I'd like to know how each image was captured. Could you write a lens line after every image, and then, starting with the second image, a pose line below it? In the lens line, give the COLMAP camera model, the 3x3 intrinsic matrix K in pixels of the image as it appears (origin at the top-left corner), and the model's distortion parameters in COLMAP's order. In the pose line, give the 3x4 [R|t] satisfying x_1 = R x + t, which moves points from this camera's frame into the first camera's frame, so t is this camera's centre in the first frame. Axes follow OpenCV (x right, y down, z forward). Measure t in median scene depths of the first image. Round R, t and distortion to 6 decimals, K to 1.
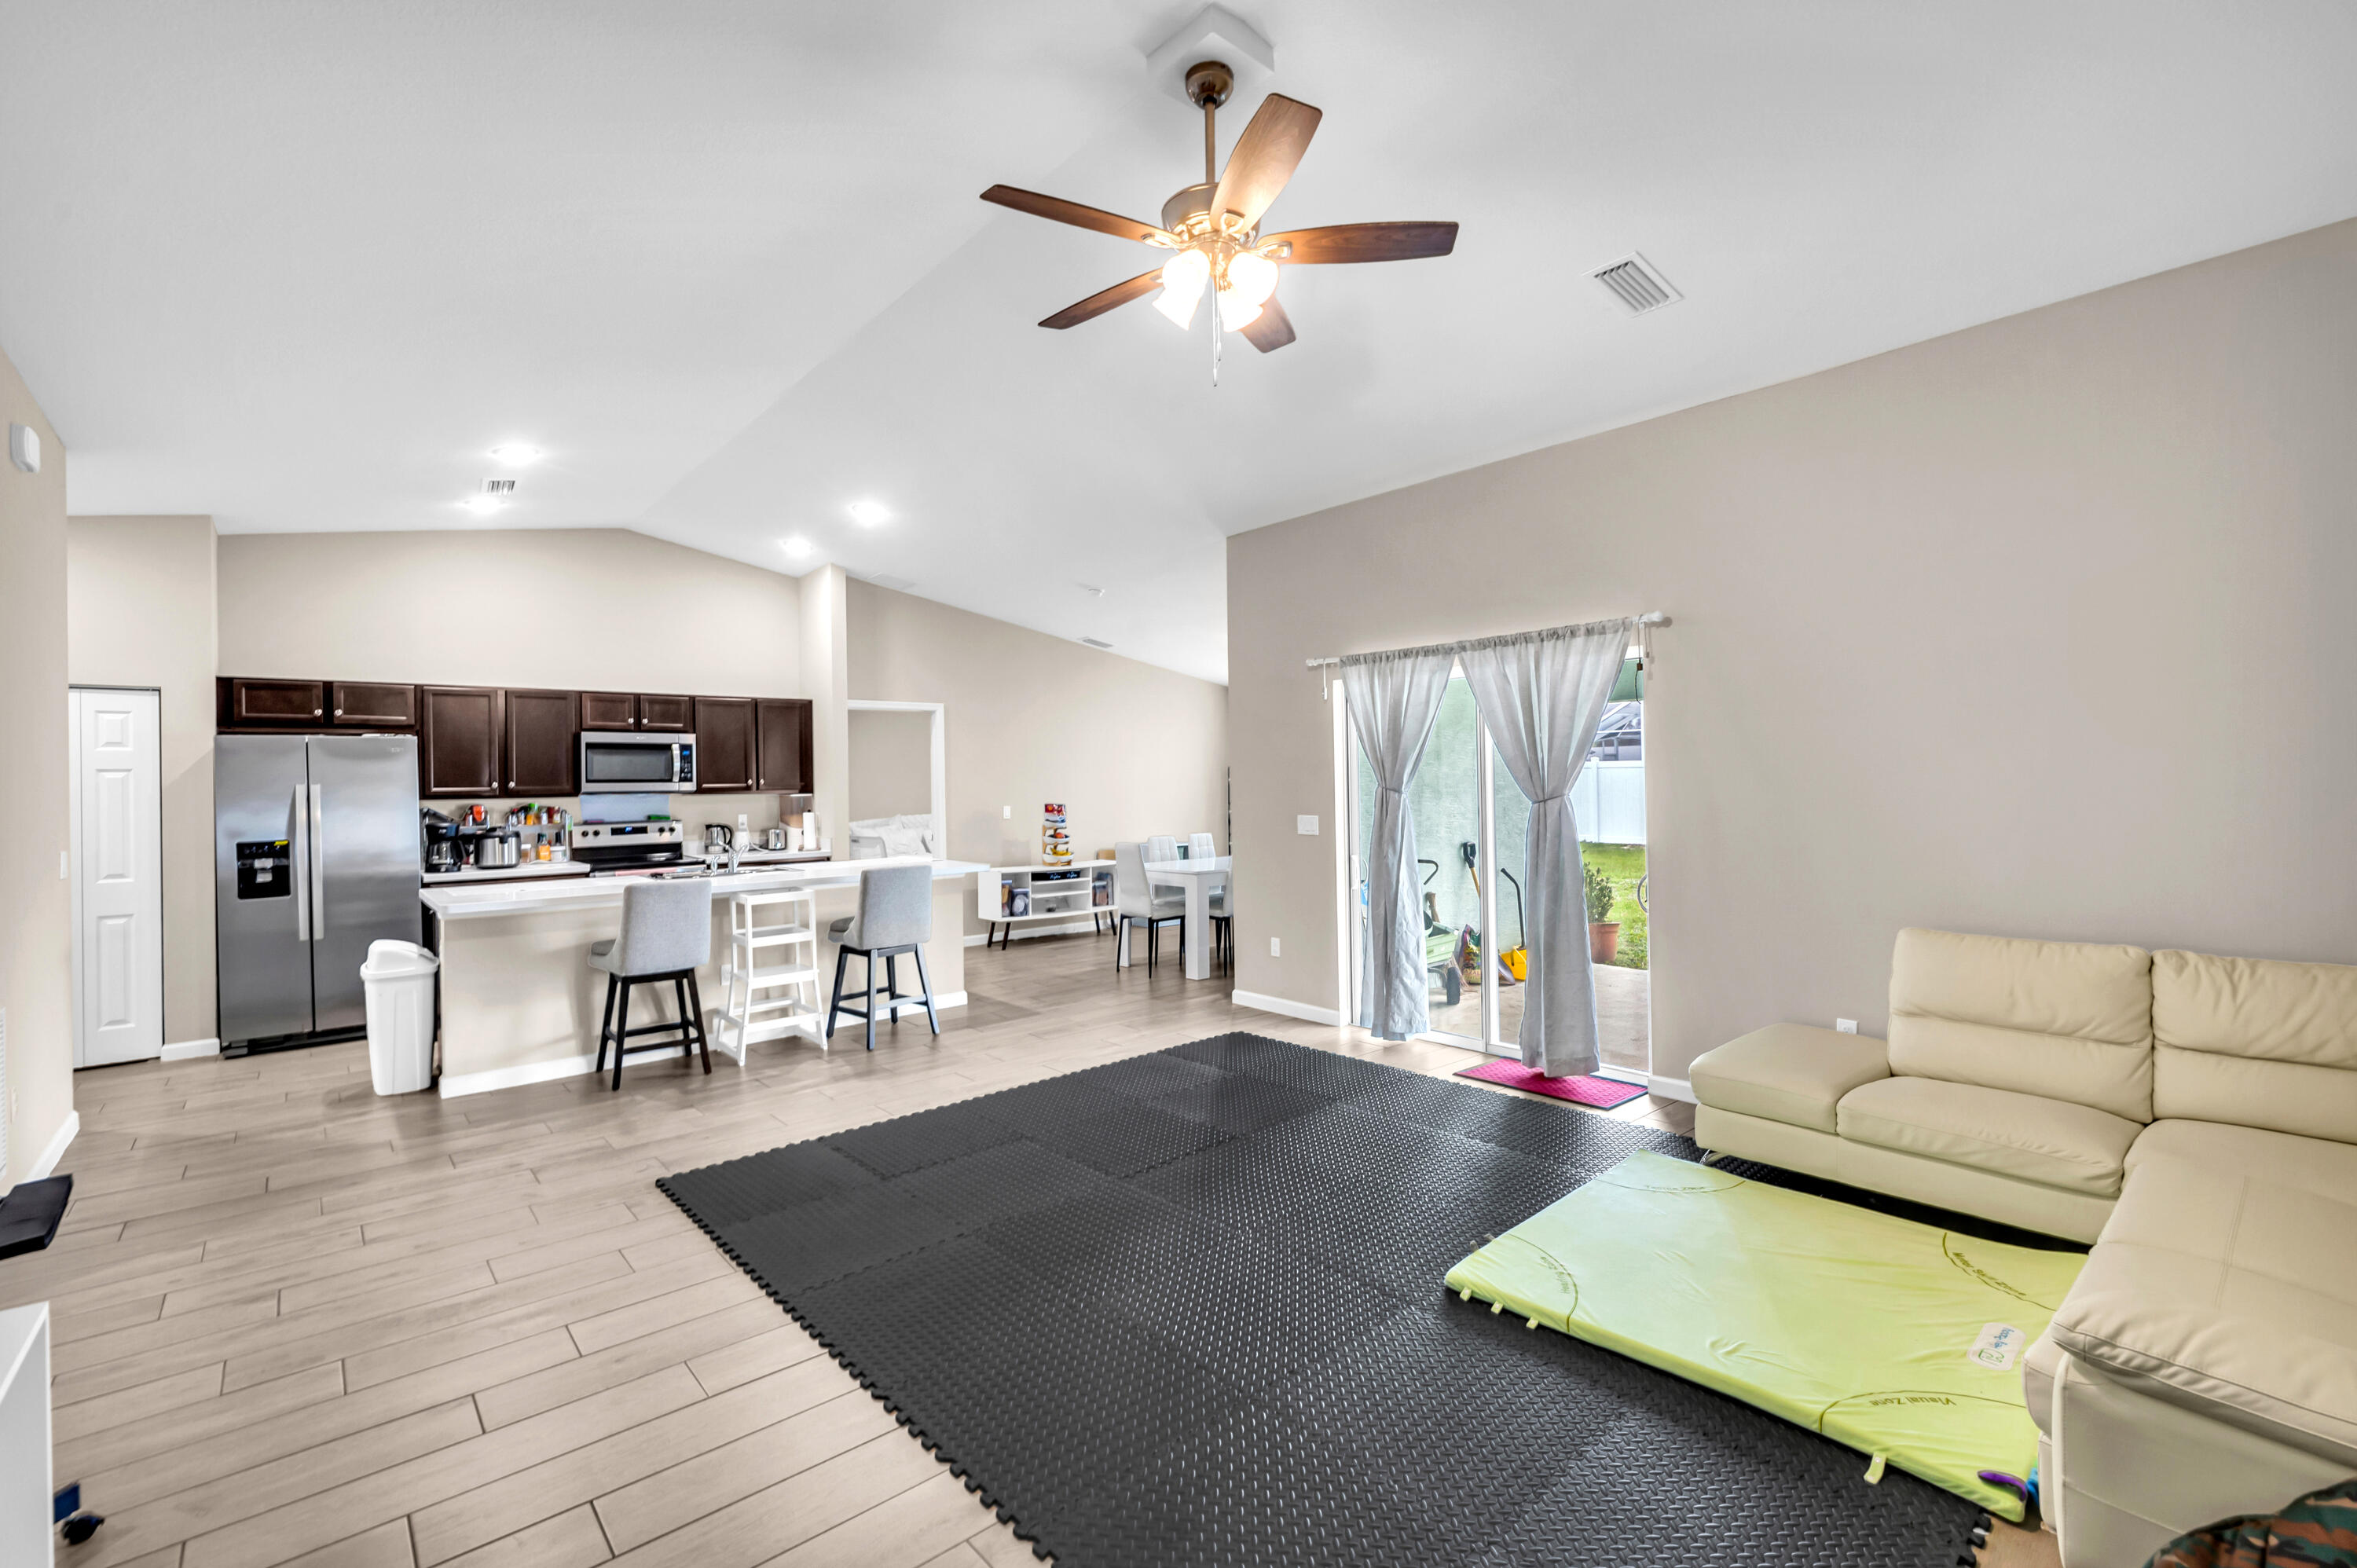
lens RADIAL K [[1016.4, 0, 1177.8], [0, 1016.4, 769.6], [0, 0, 1]] dist [-0.002471, 0.000099]
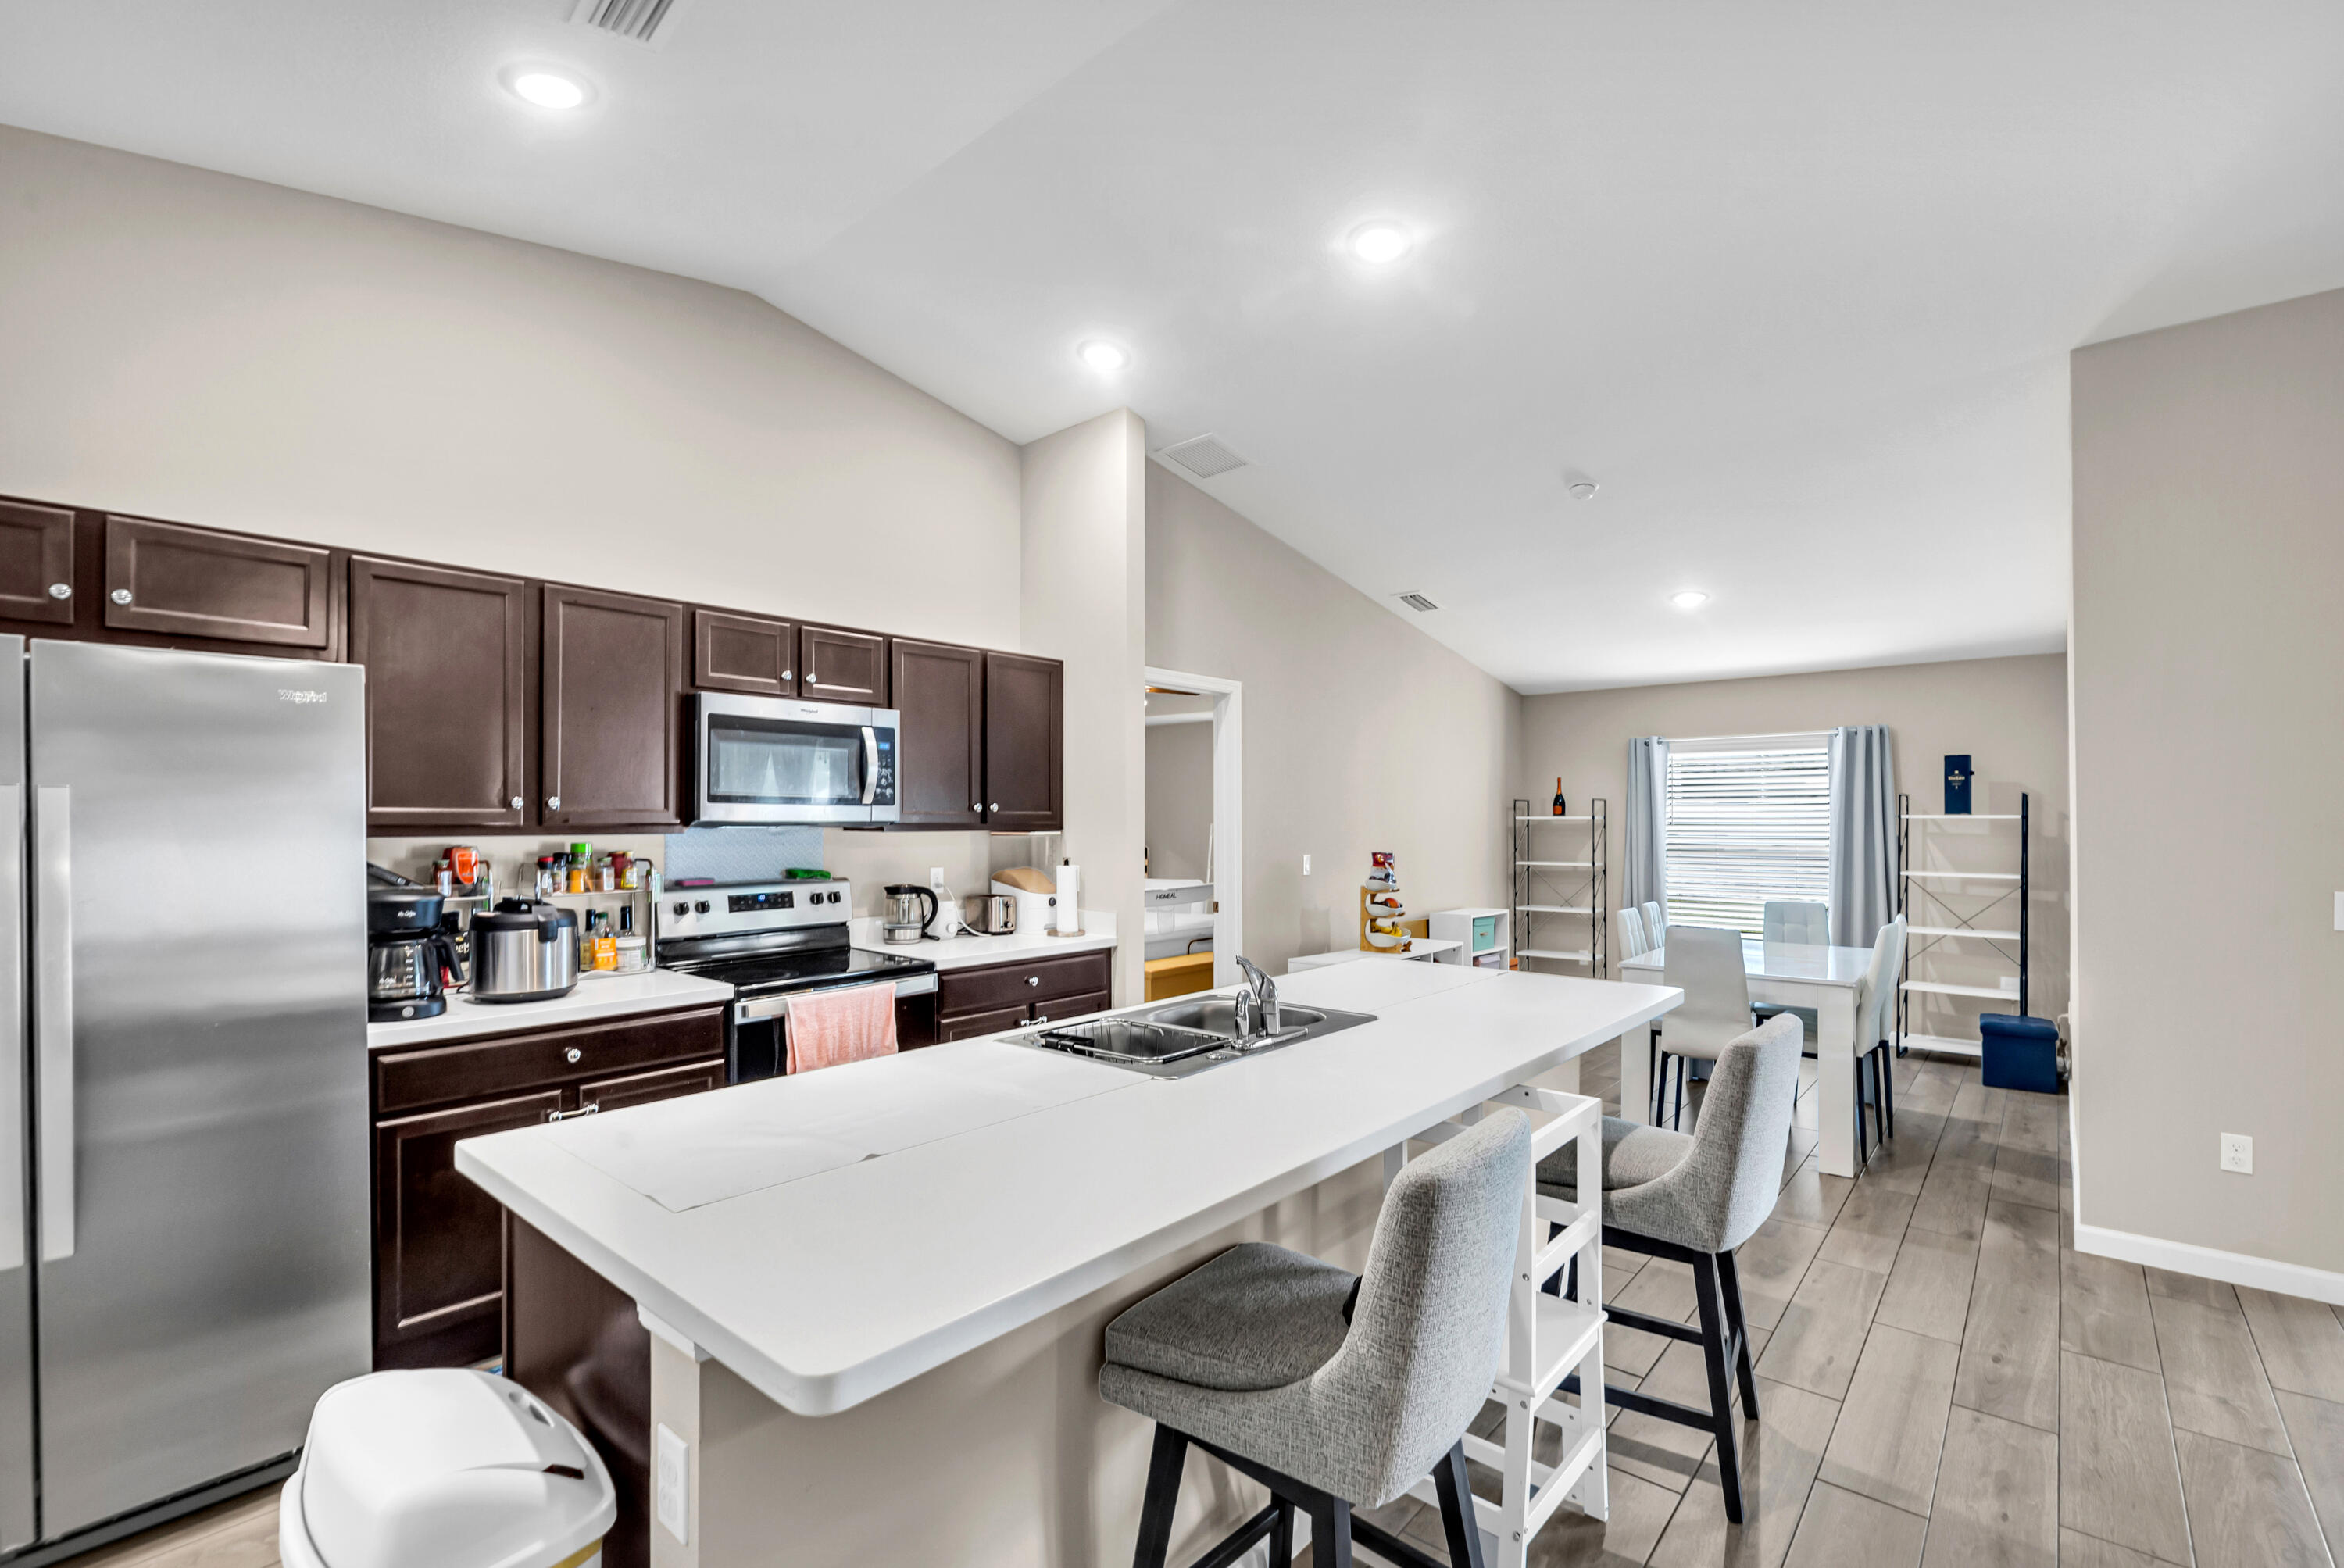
lens RADIAL K [[1037.2, 0, 1178.0], [0, 1037.2, 808.4], [0, 0, 1]] dist [-0.003150, -0.000192]
pose [[0.989102, 0.018337, 0.146085, -0.441196], [-0.018491, 0.999829, -0.000305, 0.012277], [-0.146066, -0.002400, 0.989272, 0.503995]]
